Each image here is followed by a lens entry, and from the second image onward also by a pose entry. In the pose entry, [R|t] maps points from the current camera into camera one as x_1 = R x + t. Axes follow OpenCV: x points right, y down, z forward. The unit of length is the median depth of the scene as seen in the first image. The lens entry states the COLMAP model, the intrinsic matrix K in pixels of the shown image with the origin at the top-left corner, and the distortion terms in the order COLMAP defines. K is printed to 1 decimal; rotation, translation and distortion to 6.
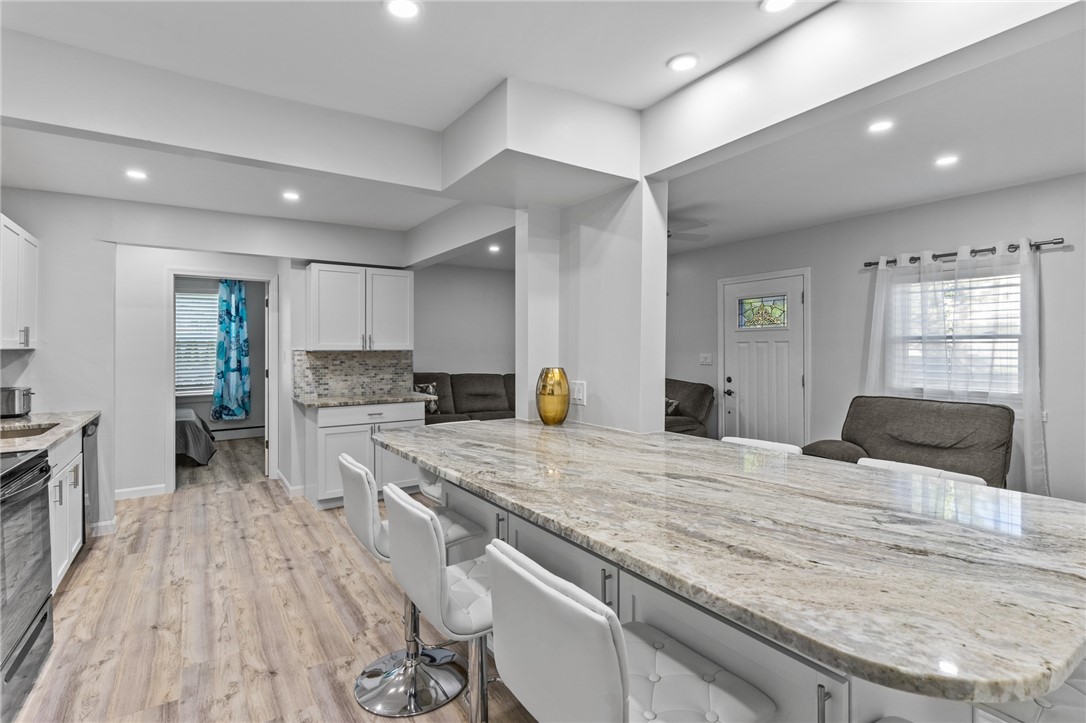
lens RADIAL K [[534.8, 0, 538.5], [0, 534.8, 345.7], [0, 0, 1]] dist [0.001791, -0.000561]
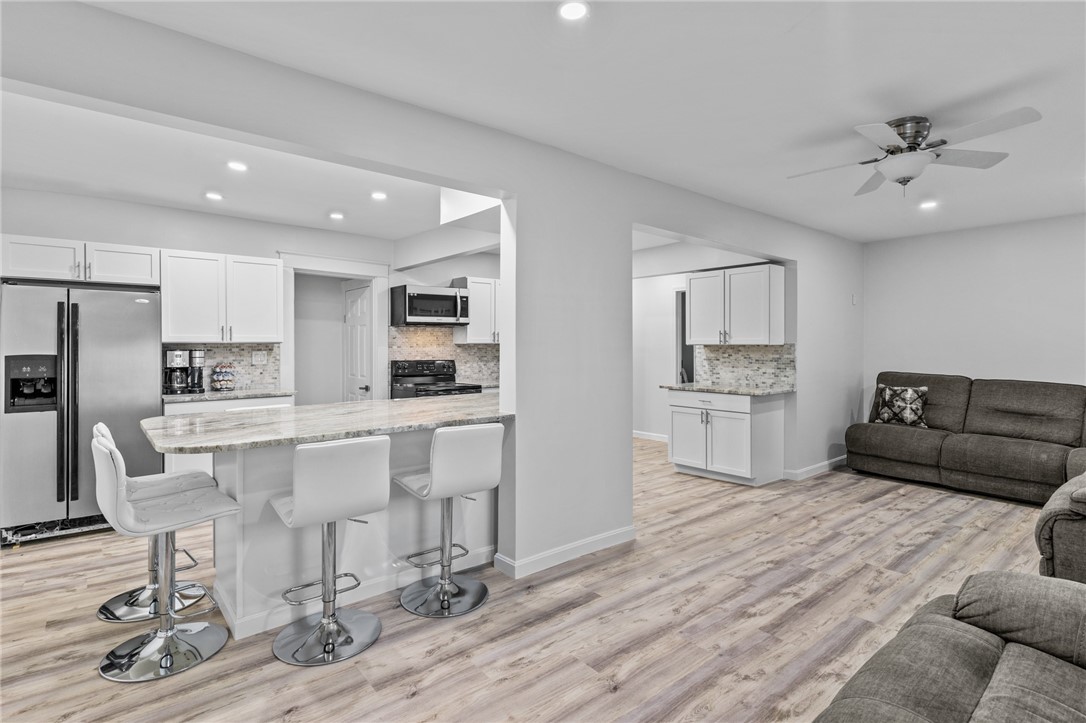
lens RADIAL K [[534.8, 0, 538.5], [0, 534.8, 345.7], [0, 0, 1]] dist [0.001791, -0.000561]
pose [[0.109308, 0.003811, -0.994001, 1.575431], [0.004151, 0.999982, 0.004291, 0.008656], [0.993999, -0.004596, 0.109290, 1.053303]]
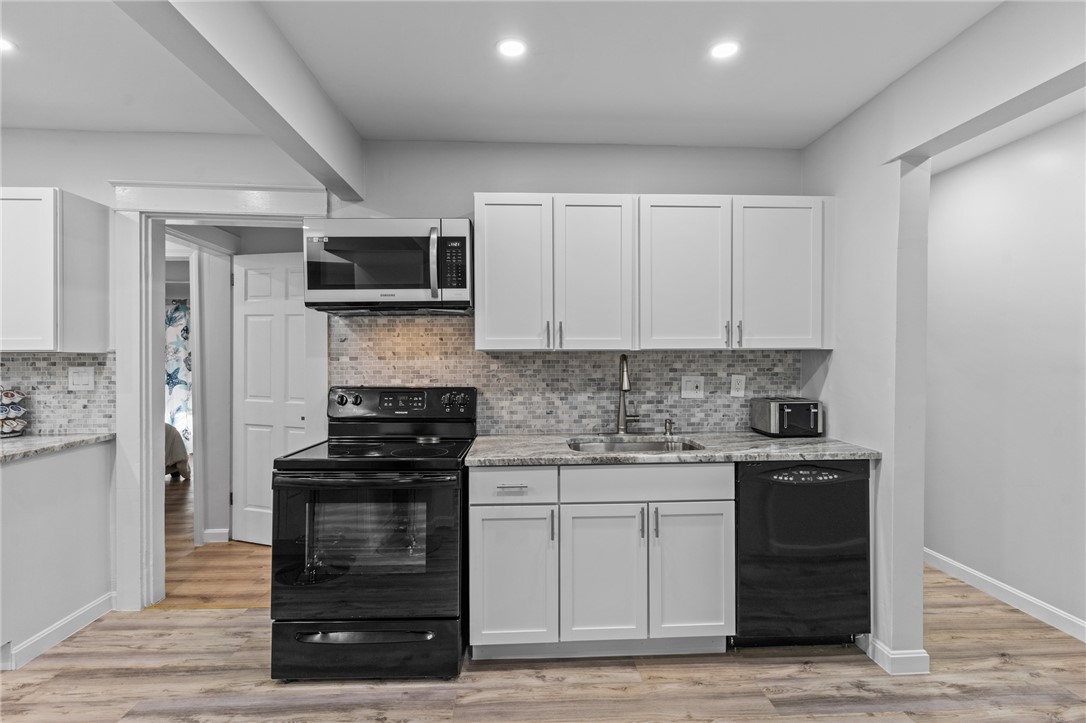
lens RADIAL K [[517.0, 0, 545.9], [0, 517.0, 355.5], [0, 0, 1]] dist [0.003813, -0.000131]
pose [[-0.493668, 0.010534, -0.869587, -0.239369], [0.008276, 0.999938, 0.007414, 0.010426], [0.869611, -0.003536, -0.493725, 1.658503]]
